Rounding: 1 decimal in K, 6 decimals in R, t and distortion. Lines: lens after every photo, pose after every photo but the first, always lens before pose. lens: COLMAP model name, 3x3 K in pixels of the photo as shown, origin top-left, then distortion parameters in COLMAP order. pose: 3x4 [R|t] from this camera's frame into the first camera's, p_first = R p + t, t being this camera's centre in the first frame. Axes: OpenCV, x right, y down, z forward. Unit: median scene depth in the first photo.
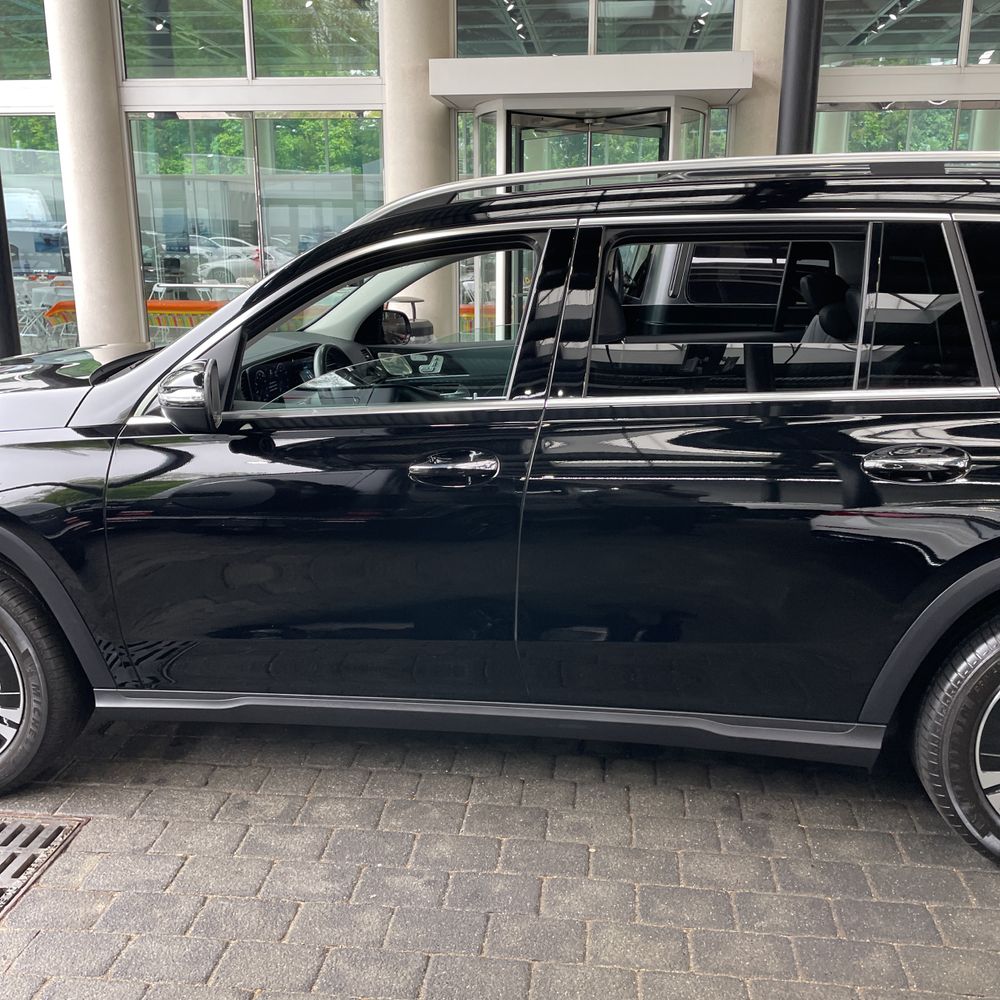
lens RADIAL K [[1016.8, 0, 499.0], [0, 1016.8, 499.9], [0, 0, 1]] dist [0.028948, 0.000000]
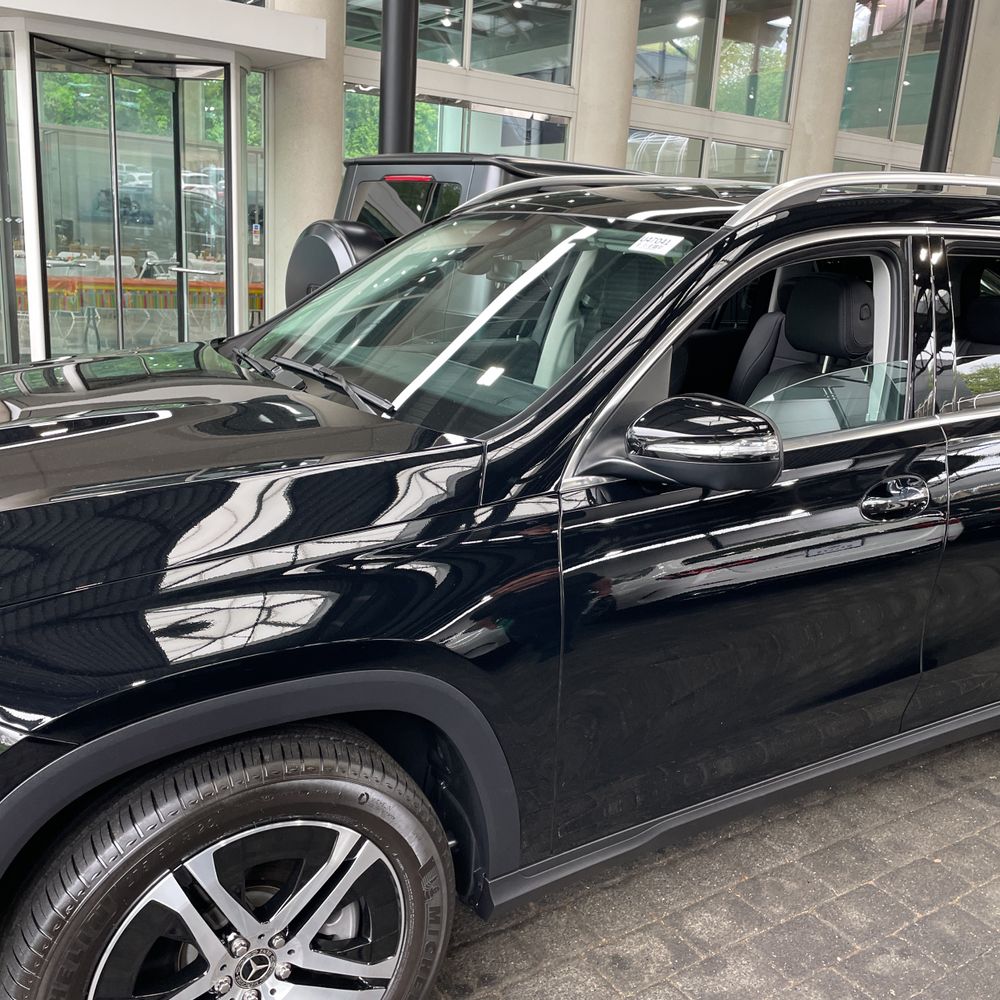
lens RADIAL K [[1016.8, 0, 499.3], [0, 1016.8, 501.1], [0, 0, 1]] dist [0.028948, 0.000000]
pose [[0.764916, -0.119333, 0.632979, -0.268783], [0.100353, 0.992768, 0.065893, -0.037485], [-0.636264, 0.013119, 0.771360, 0.159995]]
